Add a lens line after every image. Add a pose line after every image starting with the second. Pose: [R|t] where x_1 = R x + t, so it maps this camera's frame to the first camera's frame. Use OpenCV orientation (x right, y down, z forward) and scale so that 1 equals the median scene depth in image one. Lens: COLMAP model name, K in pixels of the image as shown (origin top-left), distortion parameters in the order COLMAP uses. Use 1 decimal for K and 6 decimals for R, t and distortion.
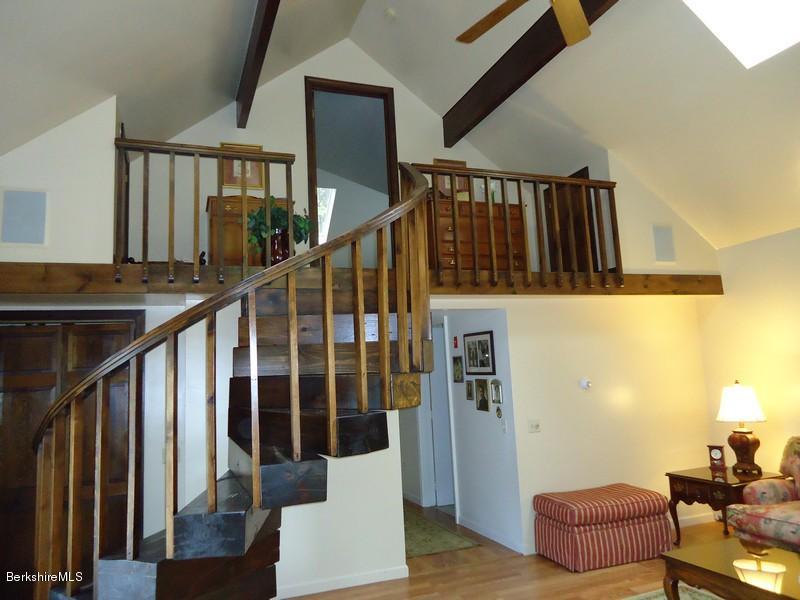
lens RADIAL K [[579.7, 0, 406.2], [0, 579.7, 295.6], [0, 0, 1]] dist [-0.007884, 0.002523]
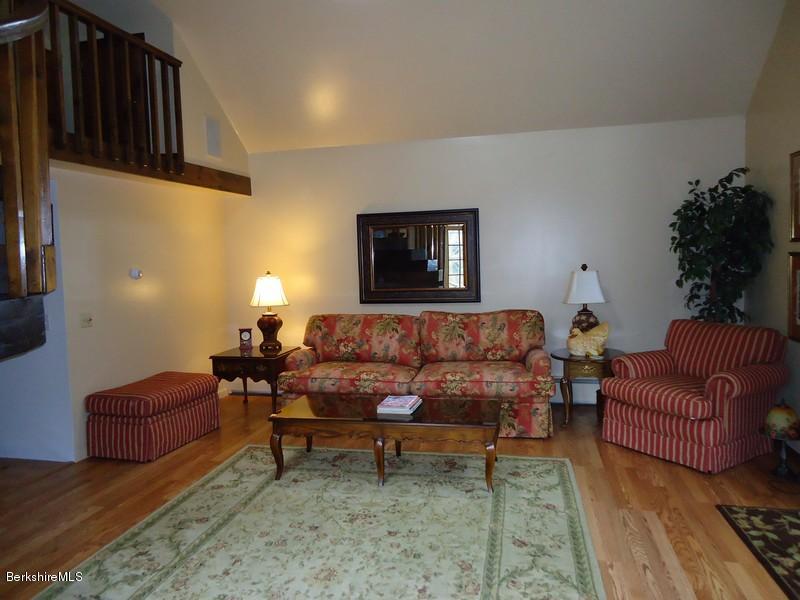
lens RADIAL K [[579.7, 0, 397.1], [0, 579.7, 299.7], [0, 0, 1]] dist [-0.007884, 0.002523]
pose [[0.562824, -0.025294, 0.826190, -0.242875], [-0.115809, 0.987260, 0.109117, 0.046460], [-0.818424, -0.157093, 0.552724, 0.142162]]
